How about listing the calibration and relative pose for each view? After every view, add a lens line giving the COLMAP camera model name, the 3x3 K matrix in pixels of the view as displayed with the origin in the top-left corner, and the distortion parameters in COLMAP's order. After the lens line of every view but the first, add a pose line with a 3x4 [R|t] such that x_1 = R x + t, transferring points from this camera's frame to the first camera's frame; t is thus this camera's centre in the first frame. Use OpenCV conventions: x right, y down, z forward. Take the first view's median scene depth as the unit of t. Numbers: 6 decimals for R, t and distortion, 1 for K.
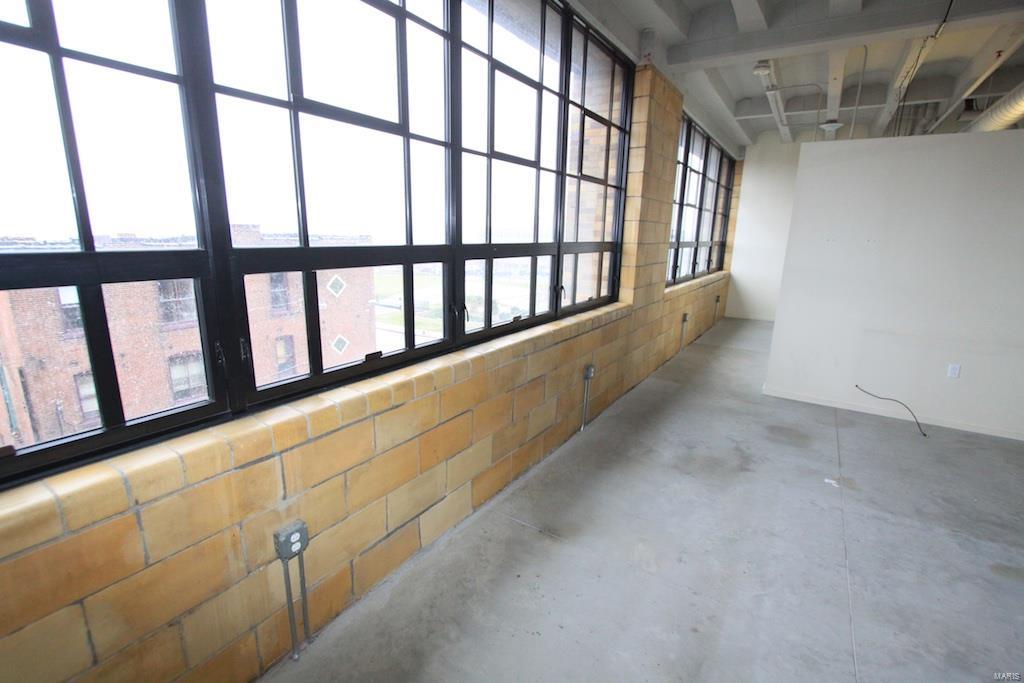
lens RADIAL K [[475.4, 0, 512.0], [0, 475.4, 341.5], [0, 0, 1]] dist [-0.001904, -0.000443]
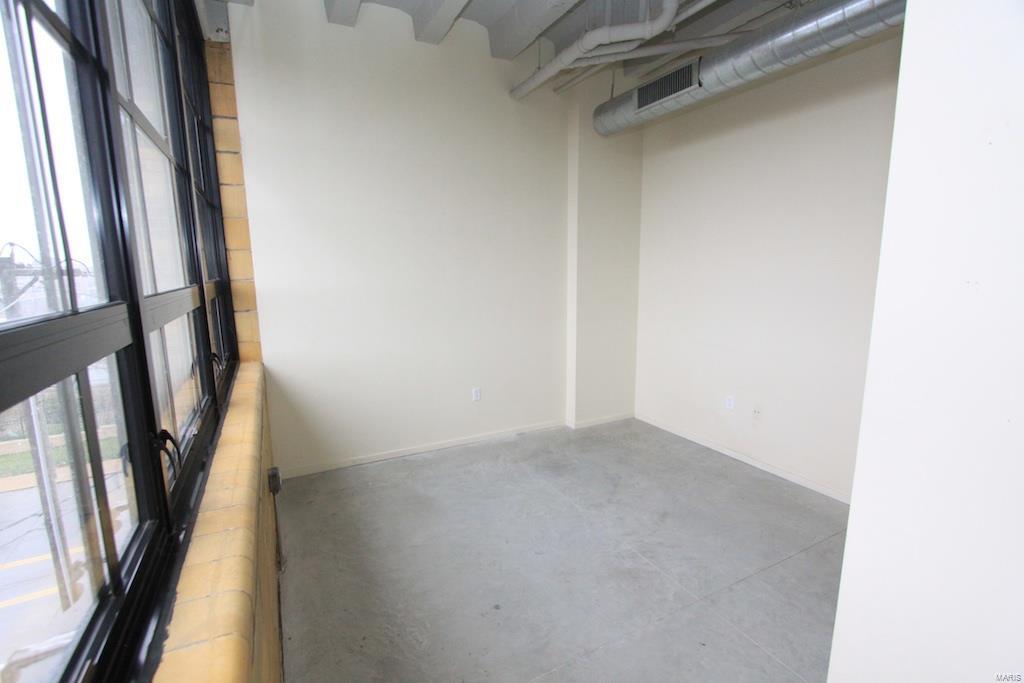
lens RADIAL K [[465.3, 0, 512.0], [0, 465.3, 341.5], [0, 0, 1]] dist [-0.000145, -0.000051]
pose [[0.500990, -0.166010, 0.849382, 0.259346], [0.215750, 0.974402, 0.063190, -0.144253], [-0.838130, 0.151597, 0.523982, 0.659593]]
